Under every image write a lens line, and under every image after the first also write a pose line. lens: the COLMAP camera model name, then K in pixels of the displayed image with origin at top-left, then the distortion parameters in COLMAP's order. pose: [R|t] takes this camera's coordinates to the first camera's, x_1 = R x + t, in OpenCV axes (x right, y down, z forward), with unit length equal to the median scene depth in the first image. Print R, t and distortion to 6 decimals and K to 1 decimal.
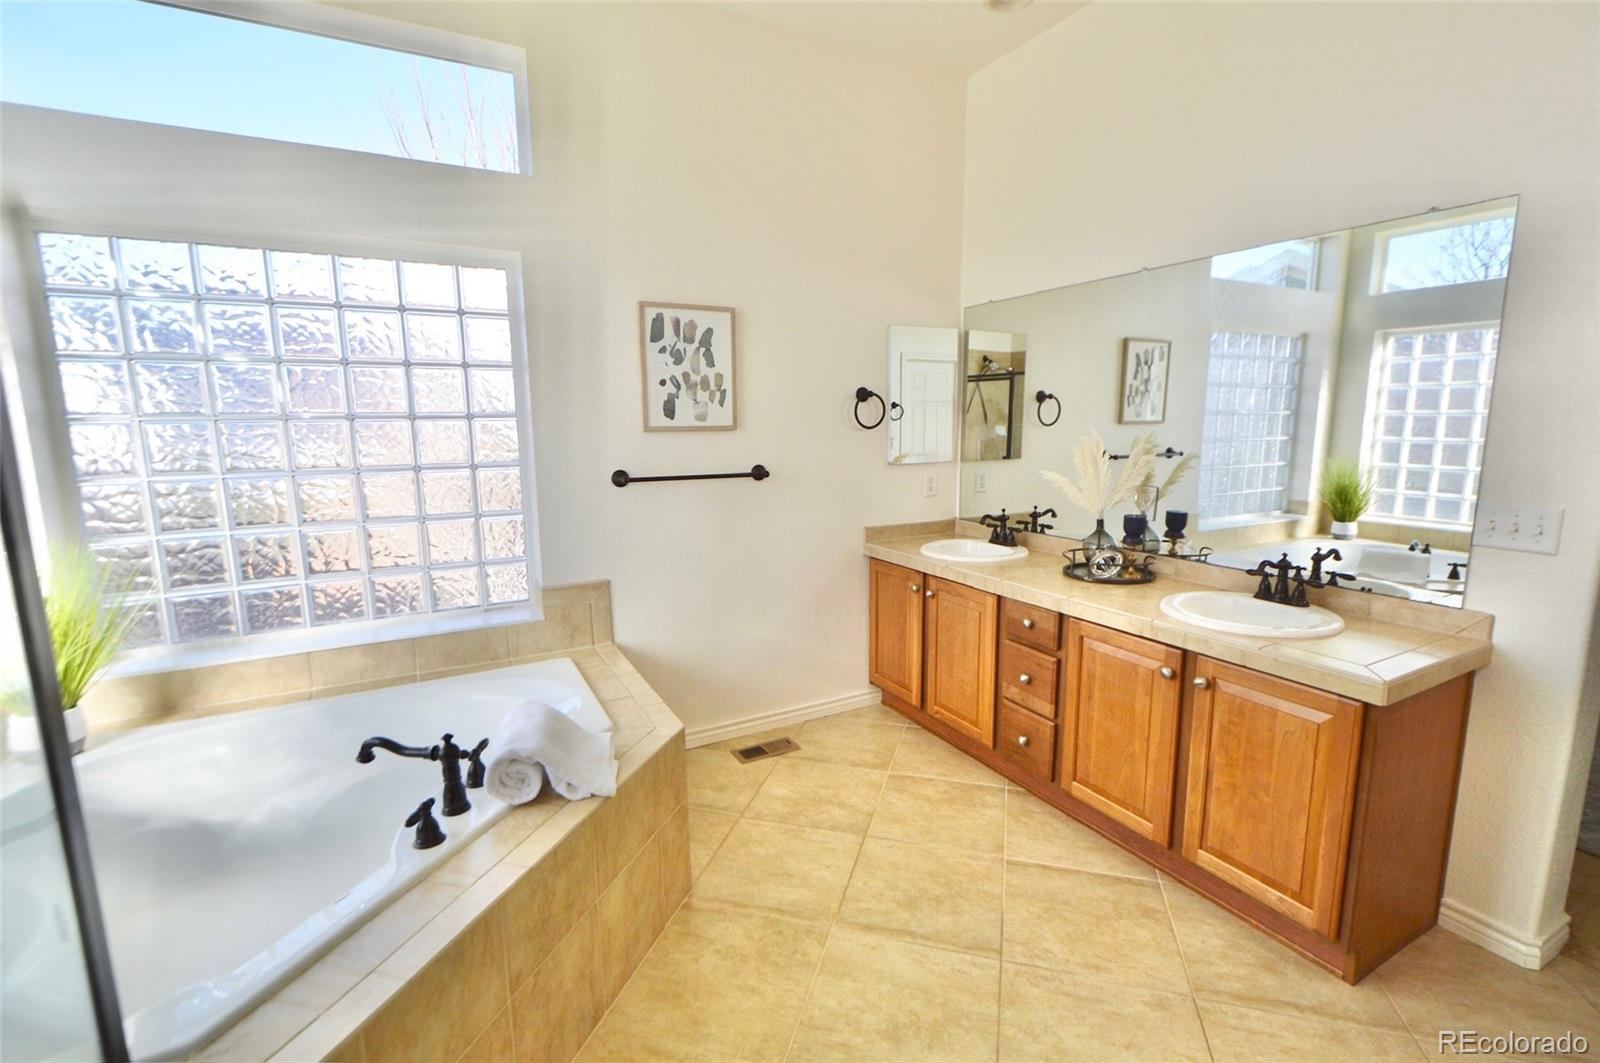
lens RADIAL K [[713.9, 0, 800.0], [0, 713.9, 531.5], [0, 0, 1]] dist [0.000348, -0.001494]
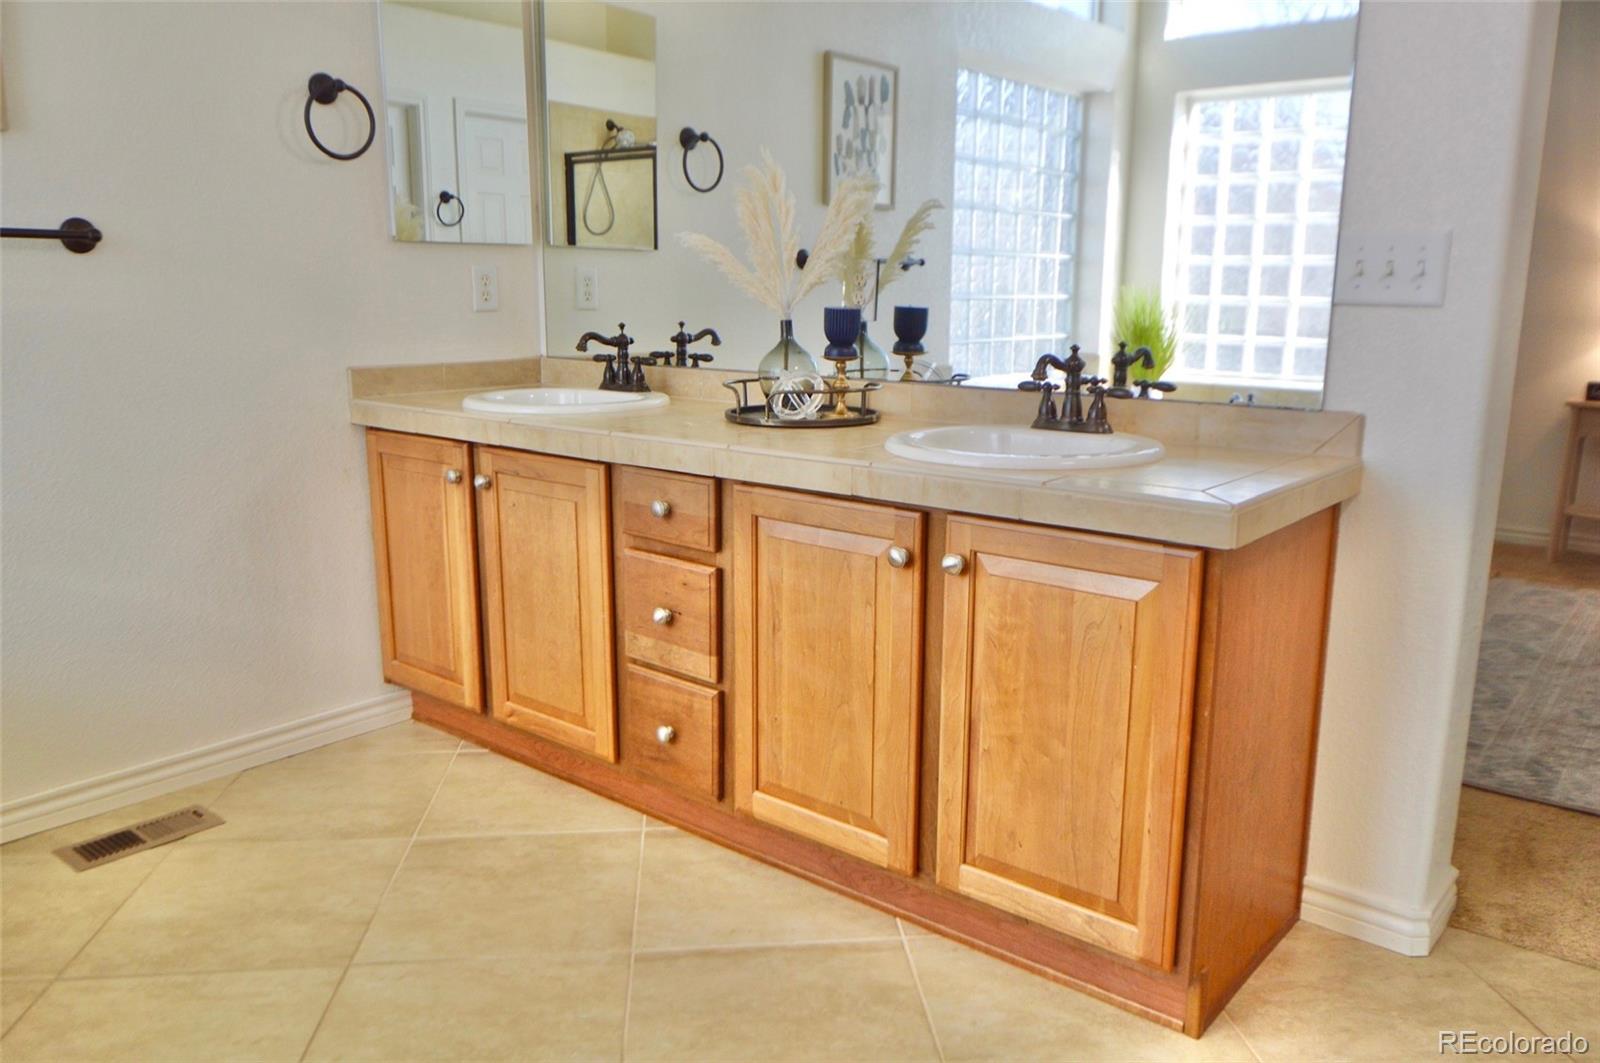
lens RADIAL K [[1223.6, 0, 800.0], [0, 1223.6, 531.5], [0, 0, 1]] dist [0.006407, -0.013120]
pose [[0.927284, -0.064196, 0.368814, 0.082627], [0.044421, 0.997095, 0.061871, 0.094427], [-0.371715, -0.040989, 0.927442, 0.133552]]
